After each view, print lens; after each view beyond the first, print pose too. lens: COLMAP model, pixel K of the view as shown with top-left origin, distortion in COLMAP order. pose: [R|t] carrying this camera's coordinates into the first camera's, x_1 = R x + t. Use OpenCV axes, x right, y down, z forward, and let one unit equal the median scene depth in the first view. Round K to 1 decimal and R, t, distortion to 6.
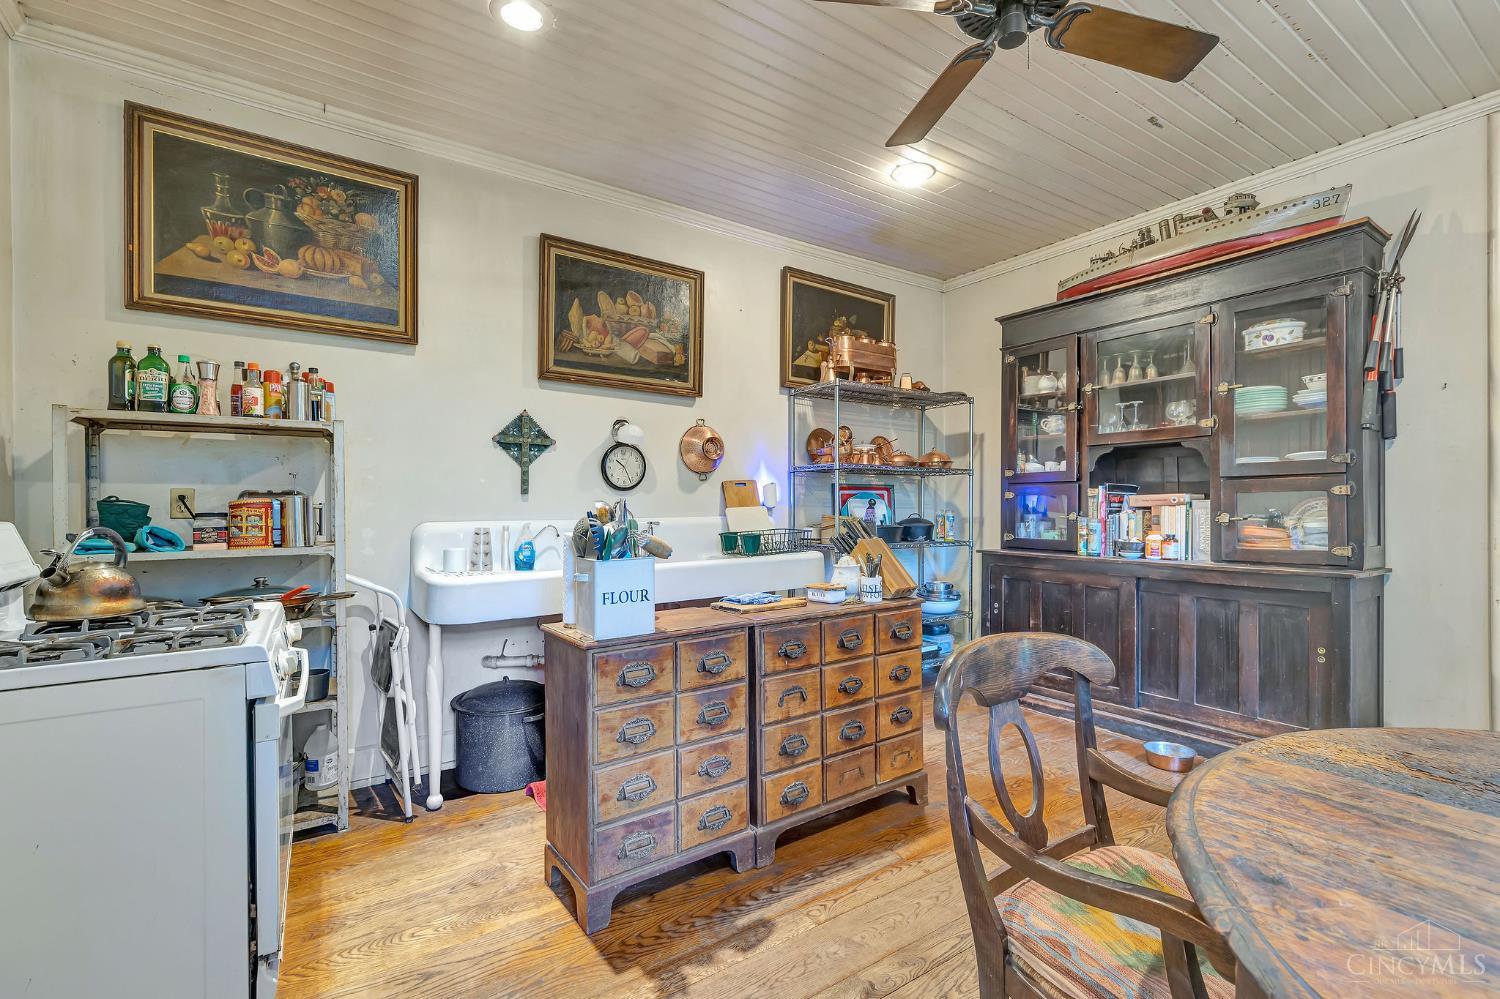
lens RADIAL K [[680.4, 0, 746.5], [0, 680.4, 503.9], [0, 0, 1]] dist [0.006947, -0.000151]
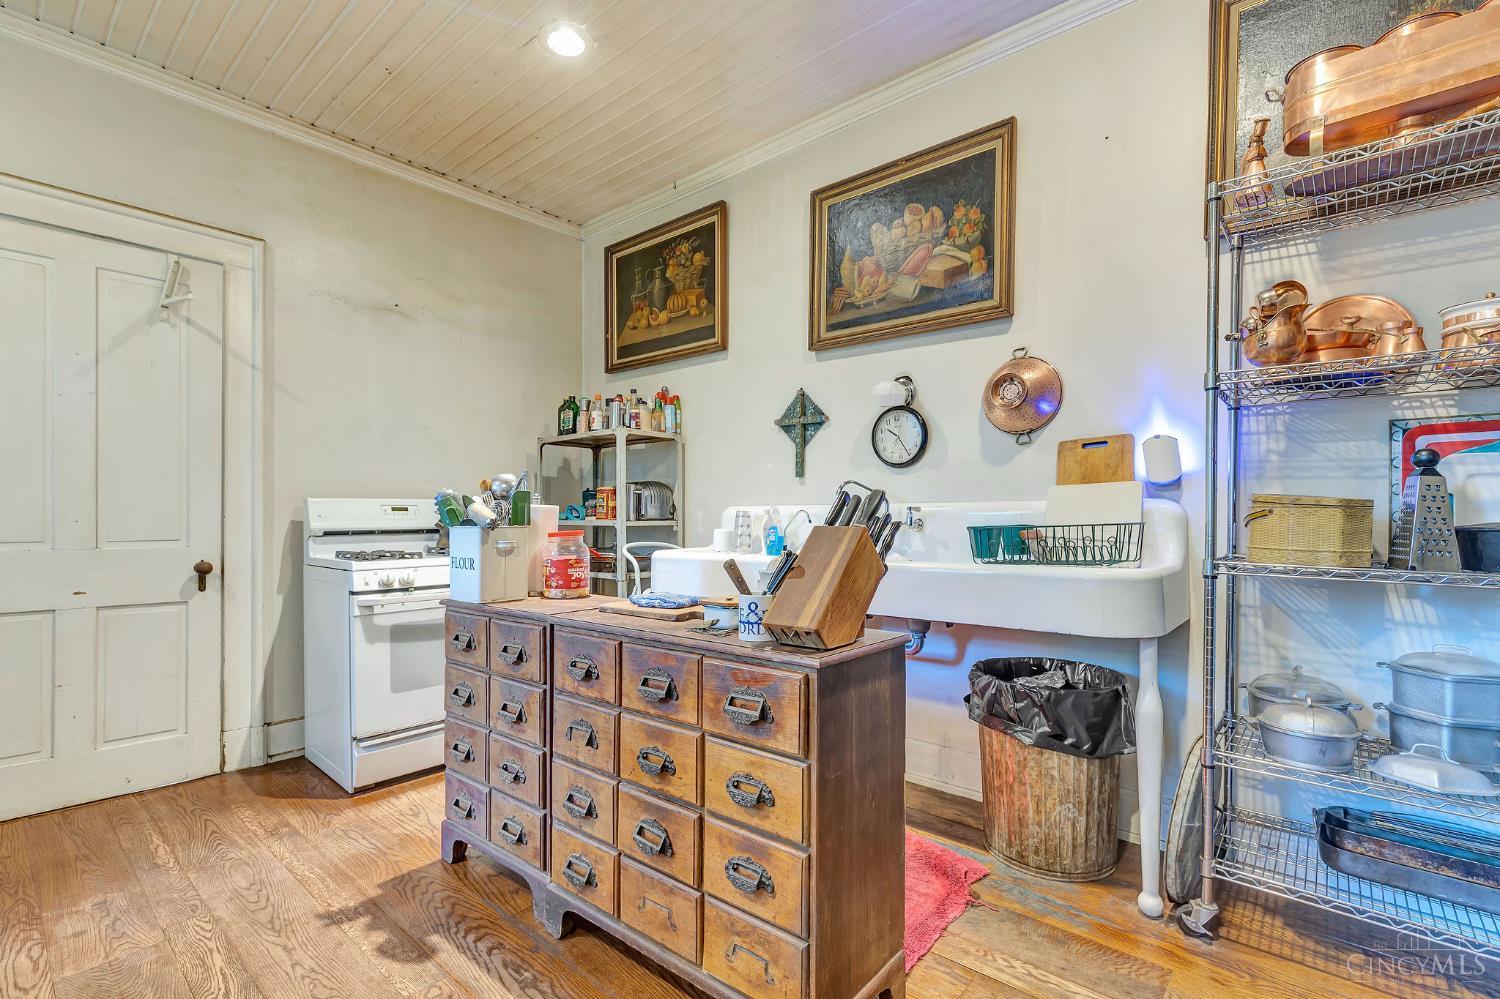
lens RADIAL K [[680.4, 0, 781.2], [0, 680.4, 517.2], [0, 0, 1]] dist [0.006947, -0.000151]
pose [[0.262071, 0.006431, -0.965027, 0.581001], [-0.000810, 0.999979, 0.006444, 0.035548], [0.965048, -0.000907, 0.262071, 0.723850]]
